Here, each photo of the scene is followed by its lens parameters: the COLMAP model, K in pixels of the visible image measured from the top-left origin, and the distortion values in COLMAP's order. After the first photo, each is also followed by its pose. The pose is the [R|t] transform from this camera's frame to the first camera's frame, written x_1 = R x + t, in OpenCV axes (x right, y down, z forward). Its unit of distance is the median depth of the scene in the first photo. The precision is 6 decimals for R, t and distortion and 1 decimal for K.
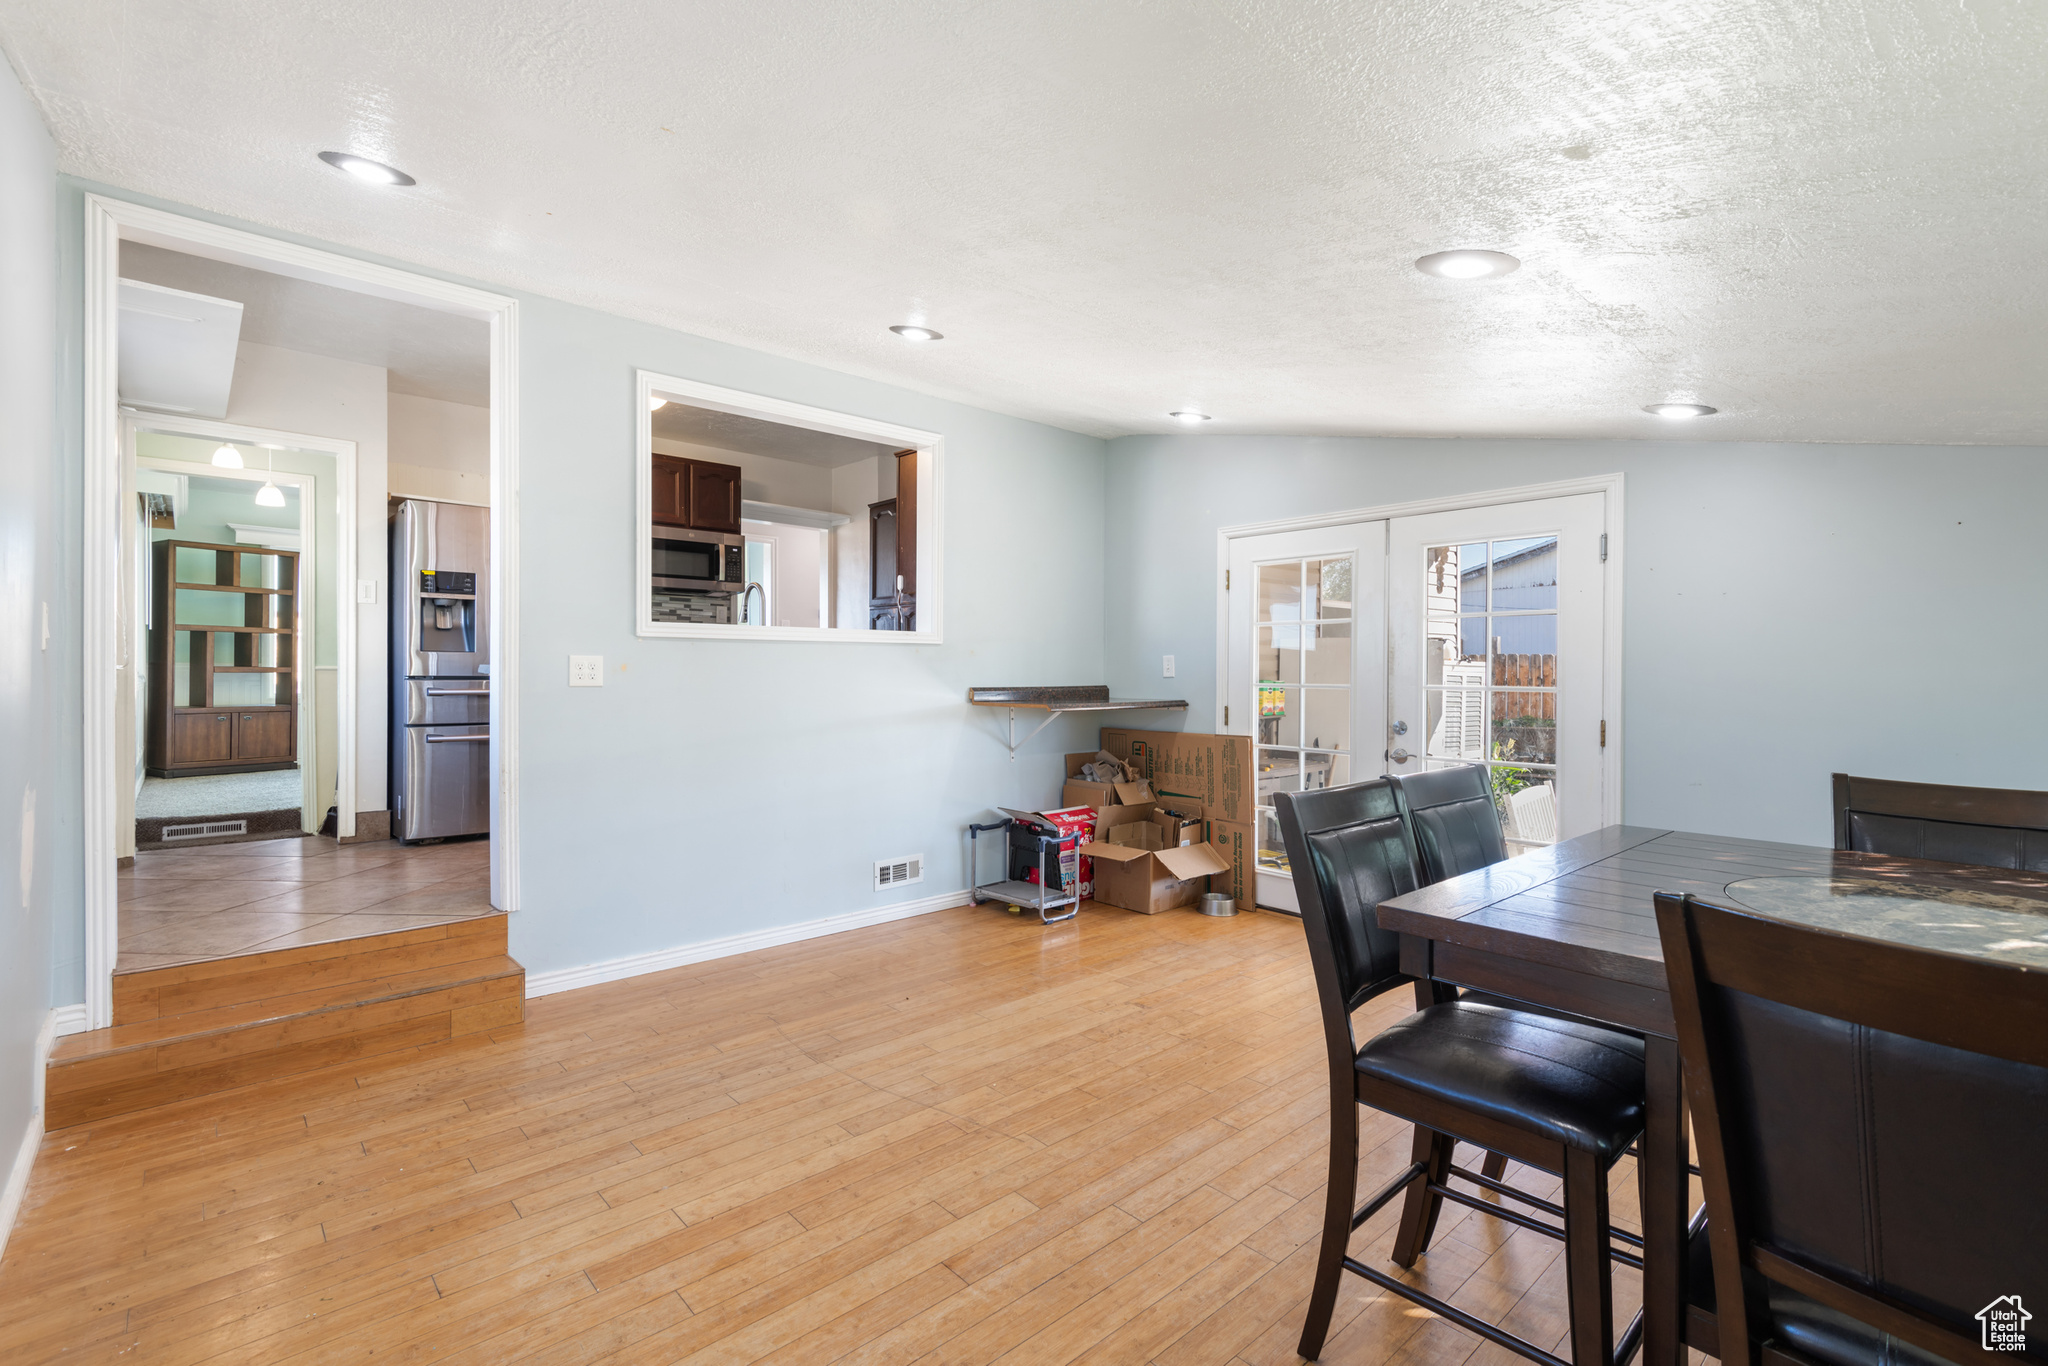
lens RADIAL K [[909.6, 0, 1026.0], [0, 909.6, 675.8], [0, 0, 1]] dist [0.015652, 0.000186]
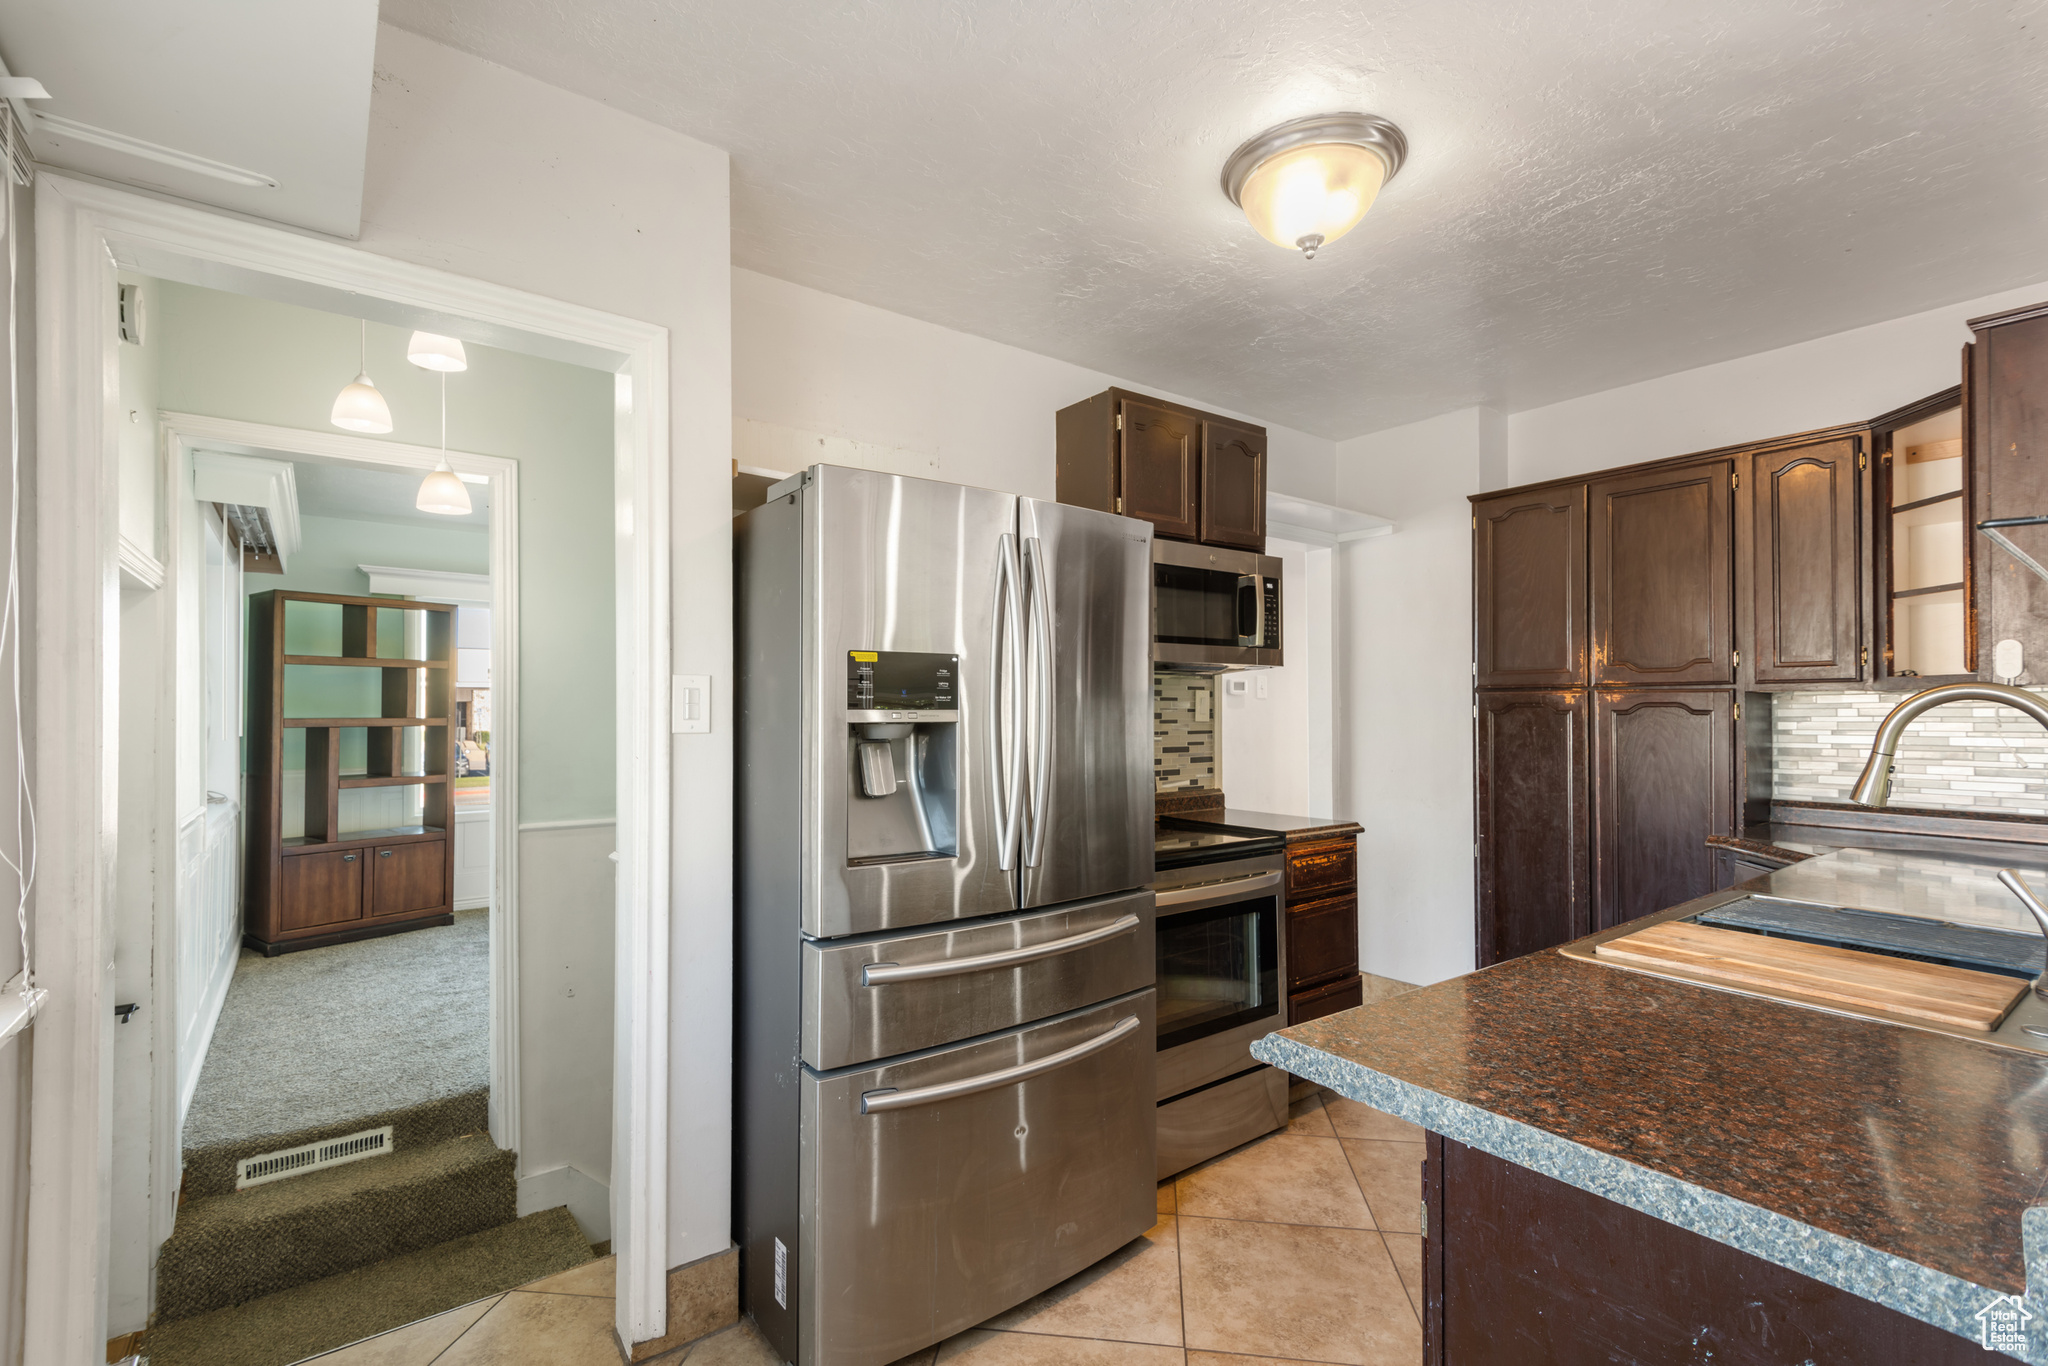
lens RADIAL K [[904.1, 0, 1023.1], [0, 904.1, 702.3], [0, 0, 1]] dist [0.016450, -0.000133]
pose [[0.996619, -0.009436, -0.081623, -0.337359], [0.008467, 0.999890, -0.012200, -0.053863], [0.081729, 0.011468, 0.996589, 0.385622]]
